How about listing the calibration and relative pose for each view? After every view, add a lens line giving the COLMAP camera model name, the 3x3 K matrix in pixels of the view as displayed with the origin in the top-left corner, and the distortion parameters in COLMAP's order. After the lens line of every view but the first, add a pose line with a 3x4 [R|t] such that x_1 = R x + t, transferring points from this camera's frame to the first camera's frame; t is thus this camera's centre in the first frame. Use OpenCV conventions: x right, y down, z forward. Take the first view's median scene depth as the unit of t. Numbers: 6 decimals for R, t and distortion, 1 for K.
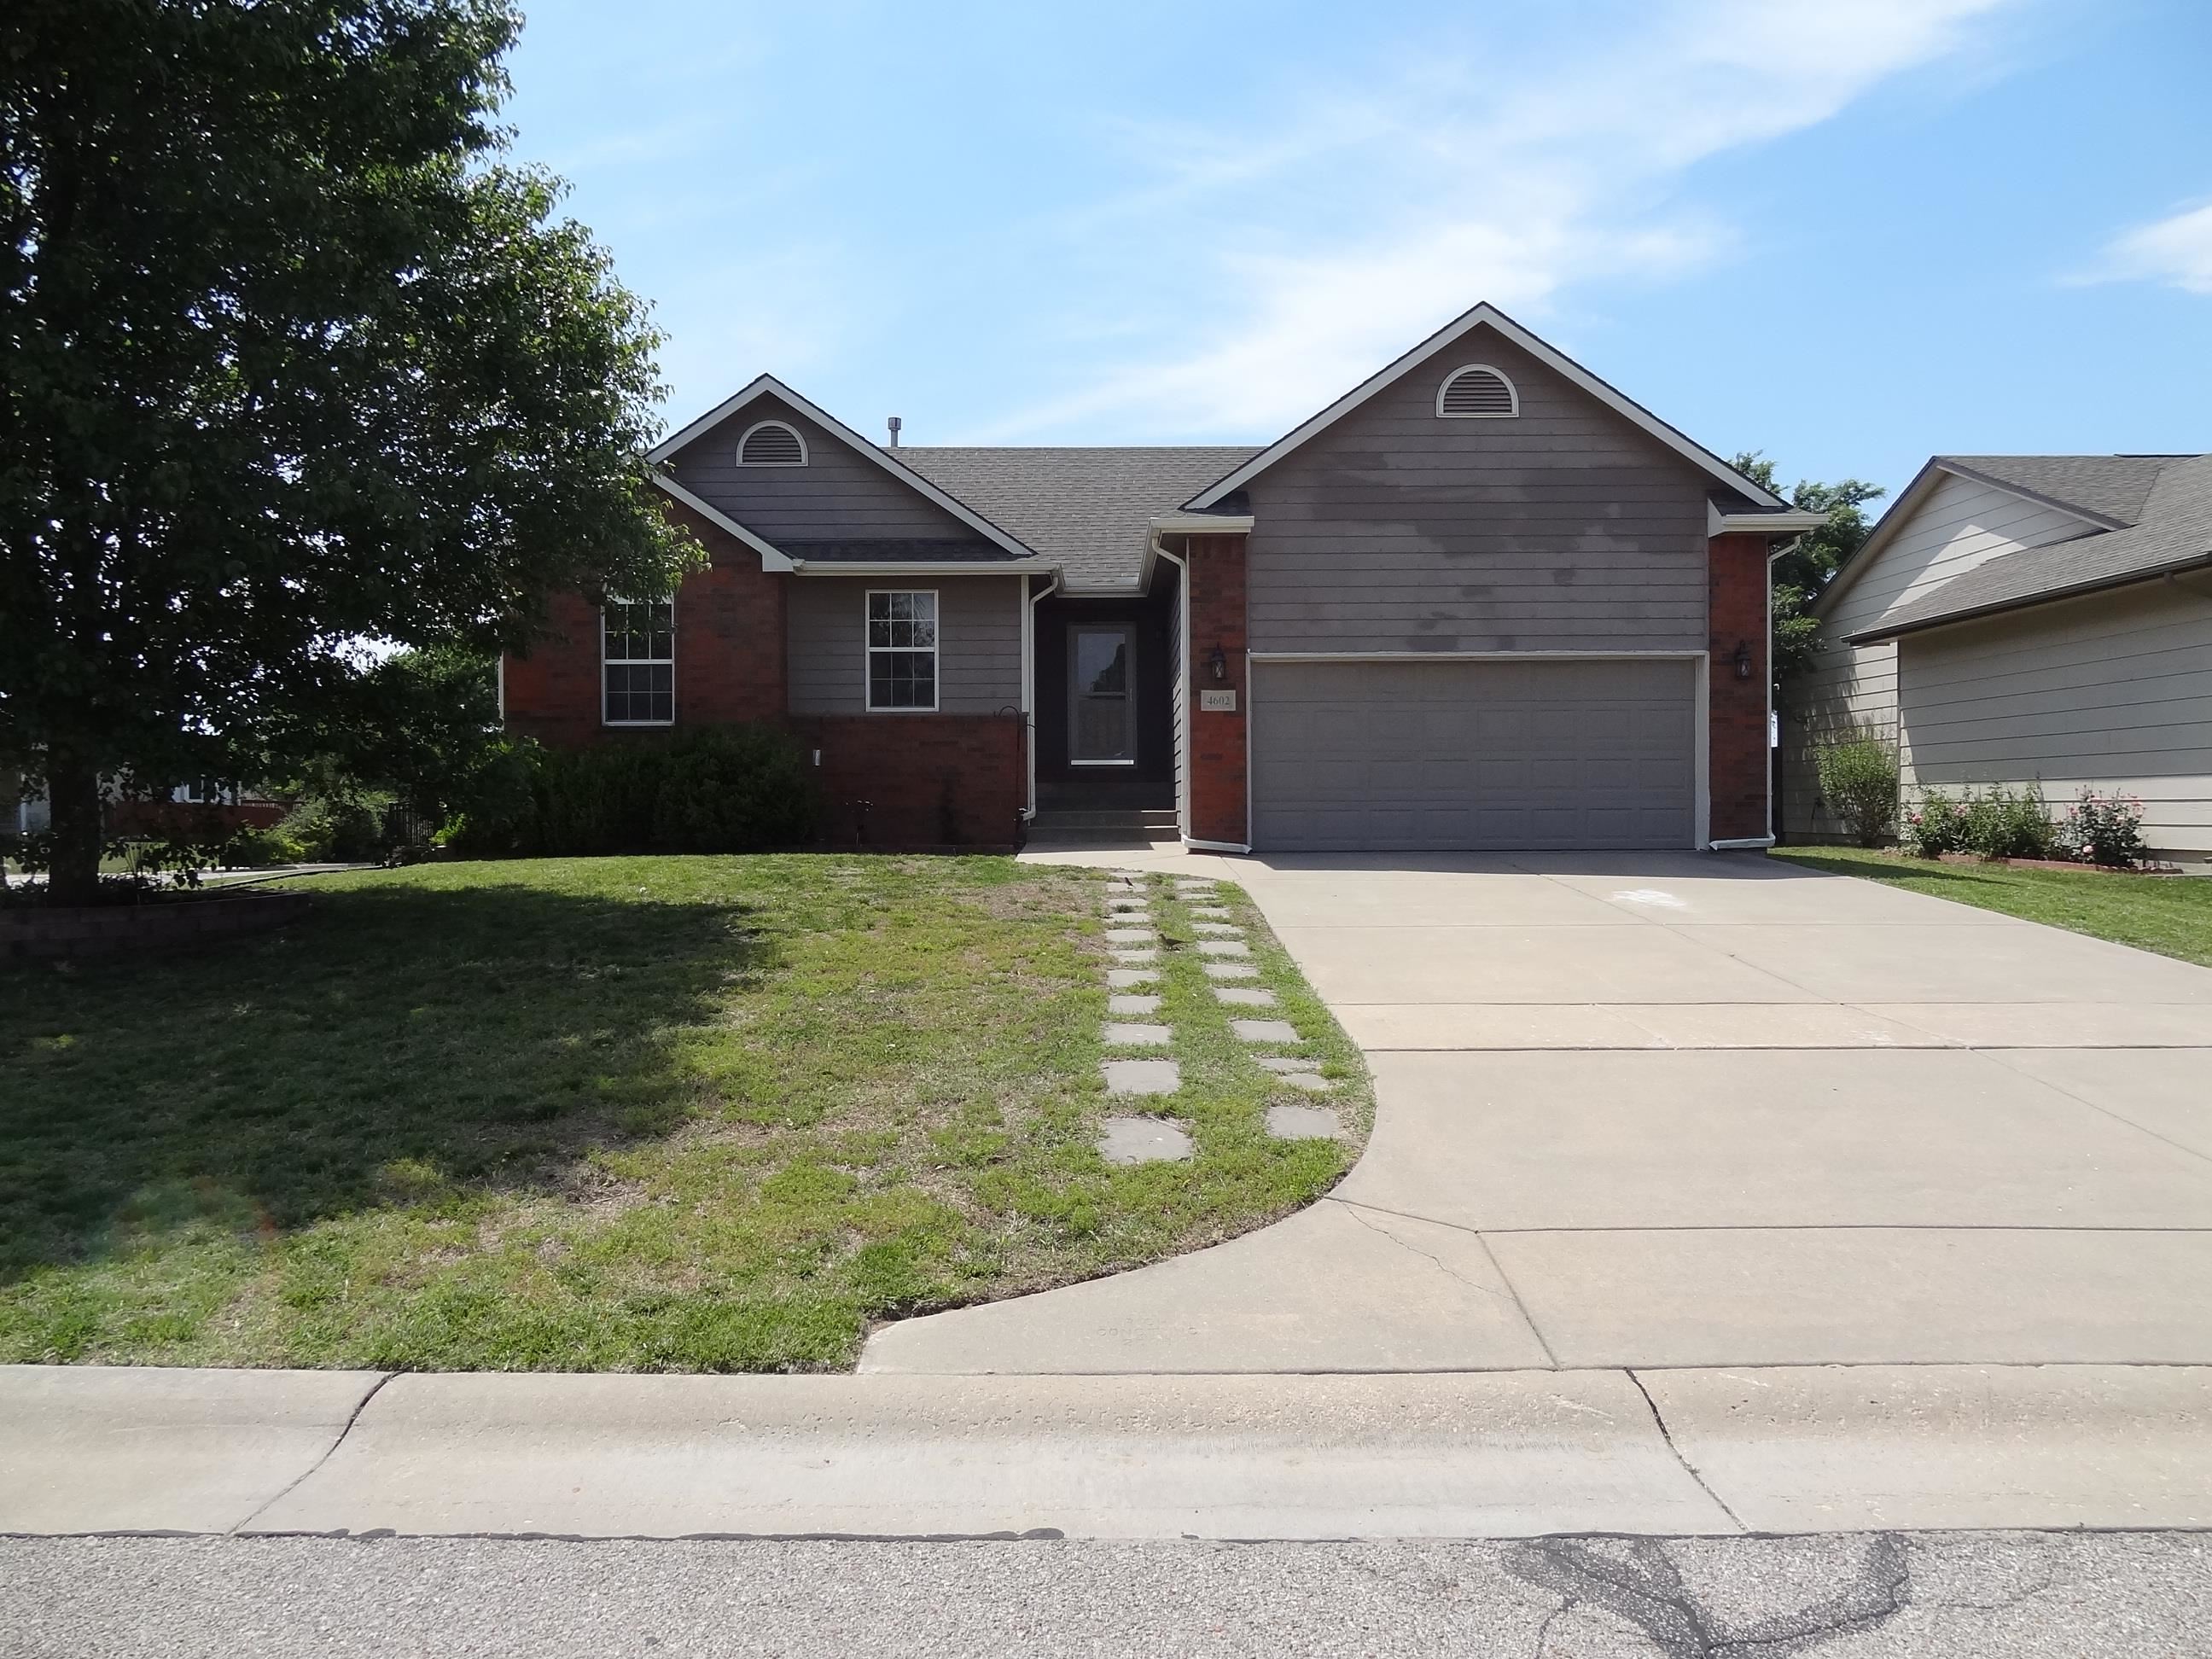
lens RADIAL K [[1537.3, 0, 1113.8], [0, 1537.3, 825.6], [0, 0, 1]] dist [-0.005659, 0.003545]
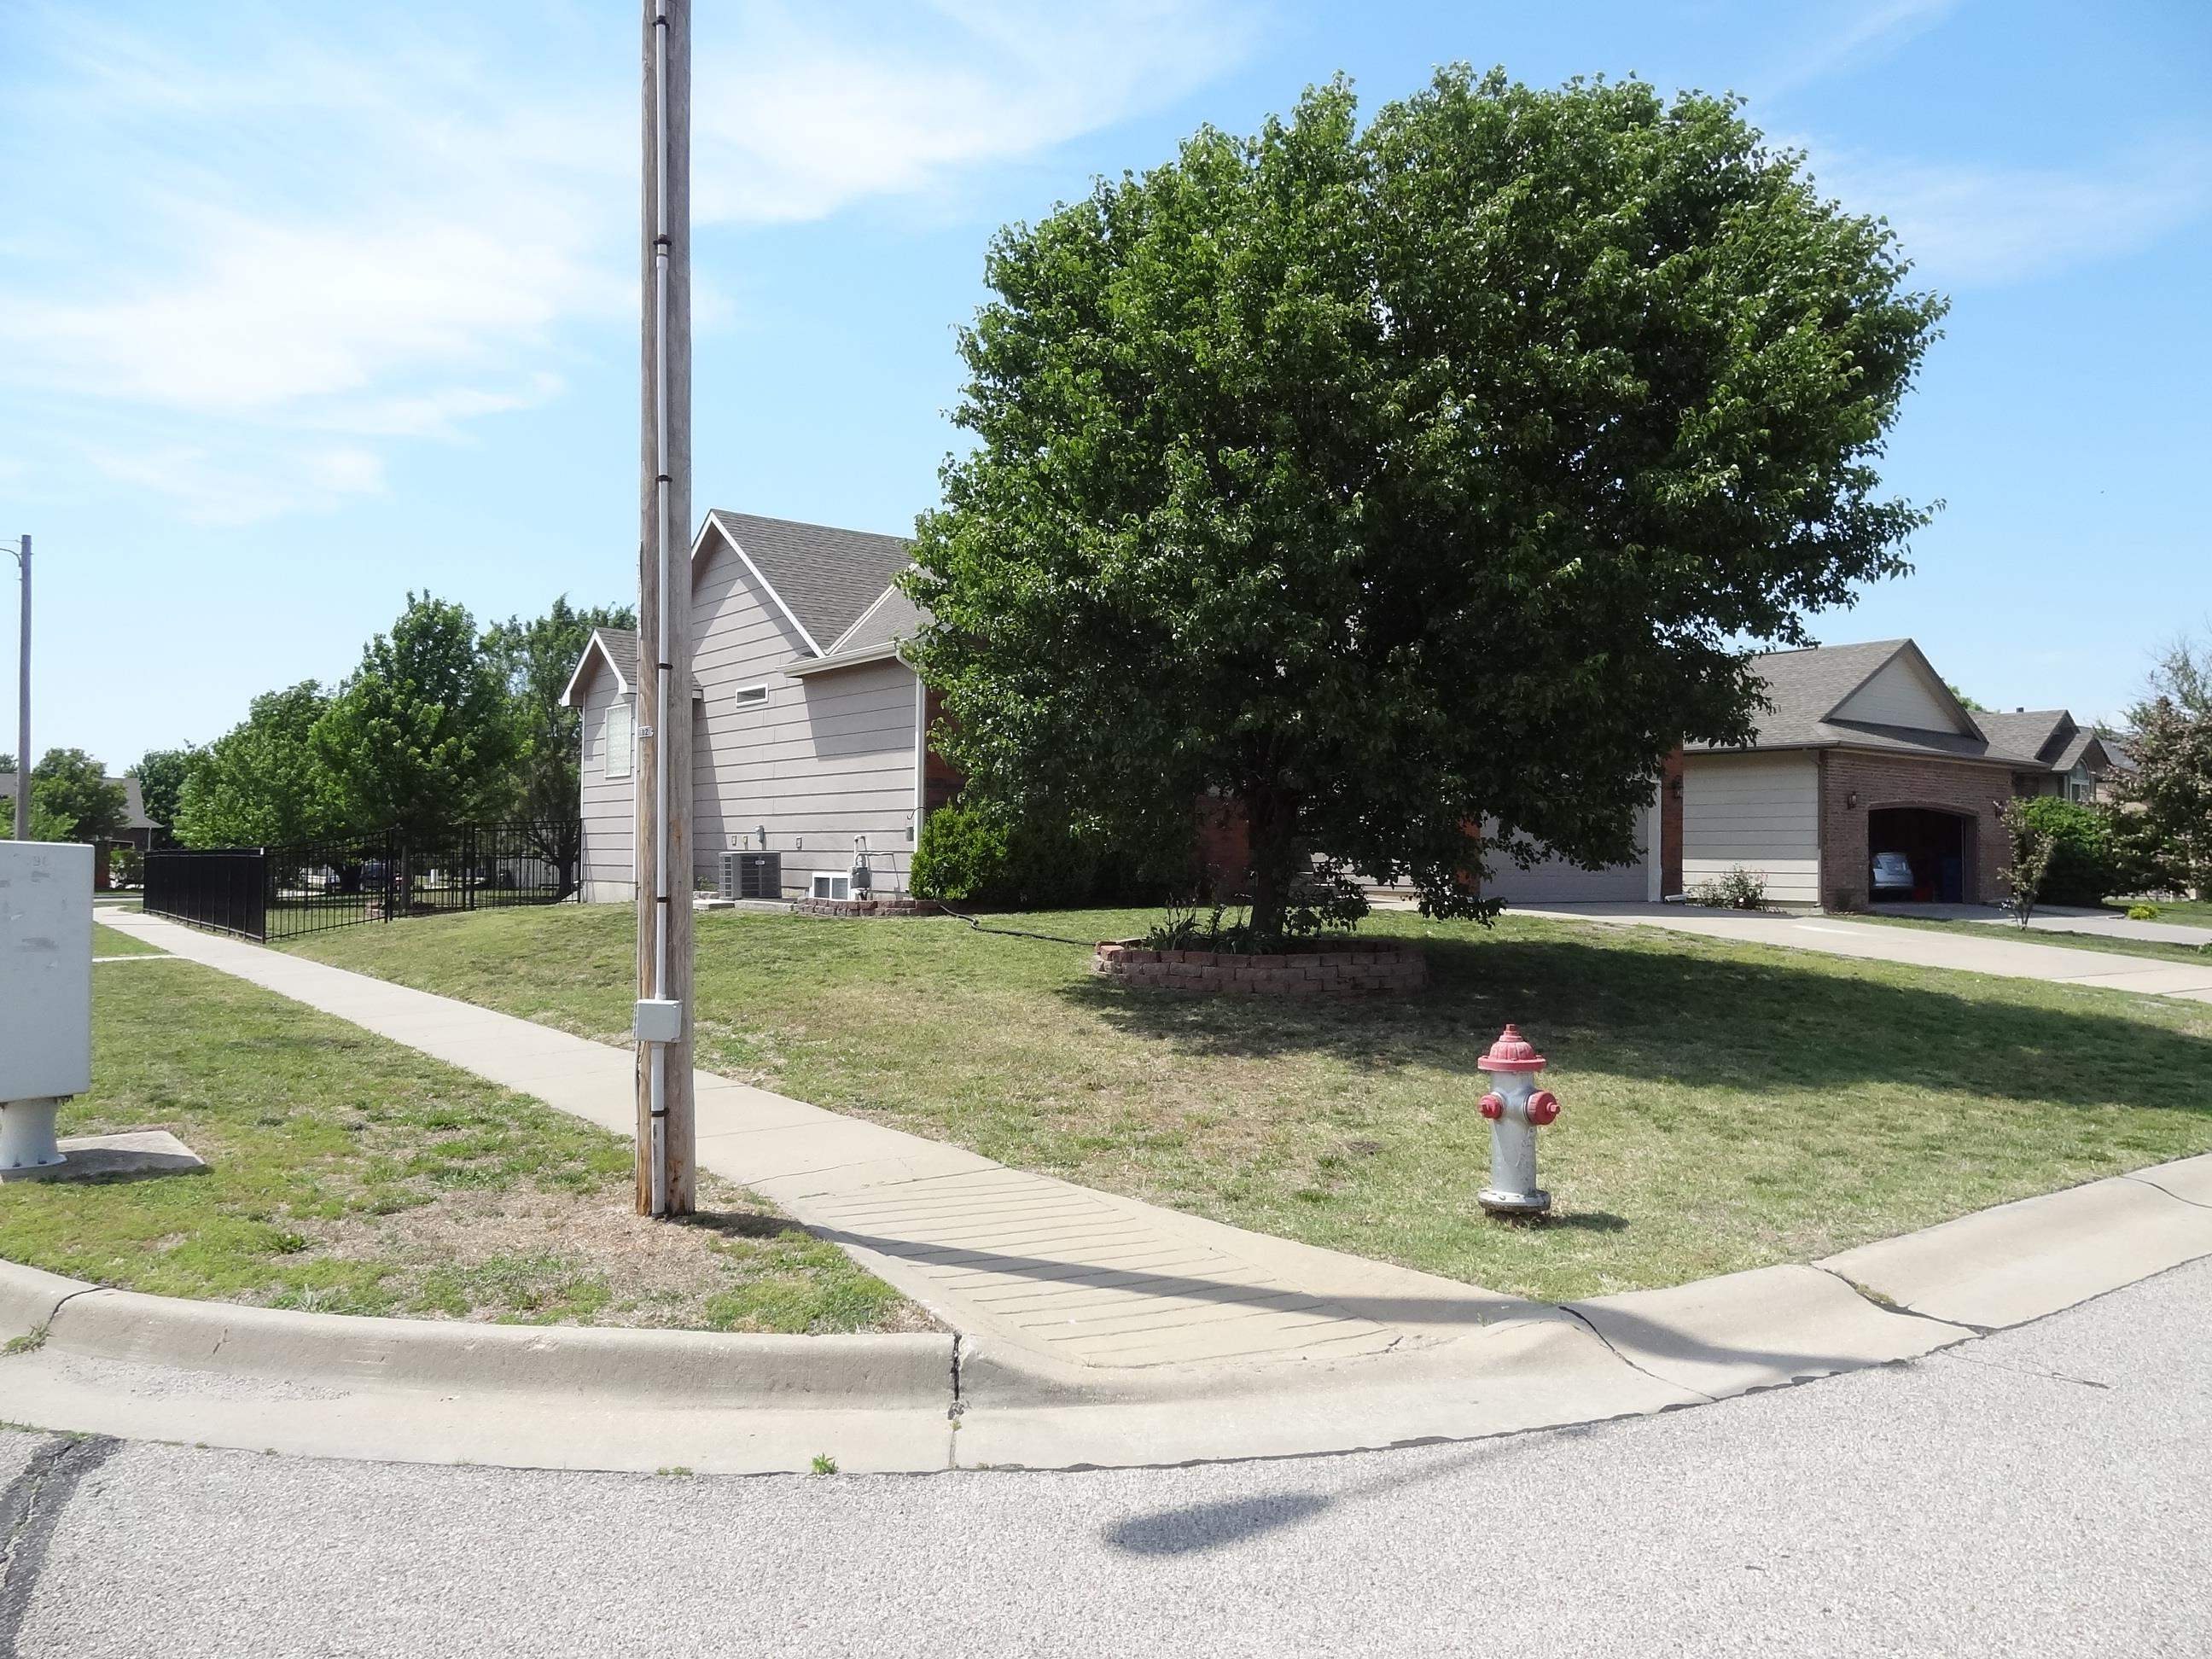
lens RADIAL K [[1537.3, 0, 1113.8], [0, 1537.3, 825.6], [0, 0, 1]] dist [-0.005659, 0.003545]
pose [[0.793926, 0.030256, 0.607262, -1.001353], [-0.016942, 0.999474, -0.027648, -0.009251], [-0.607779, 0.011662, 0.794021, 0.051284]]
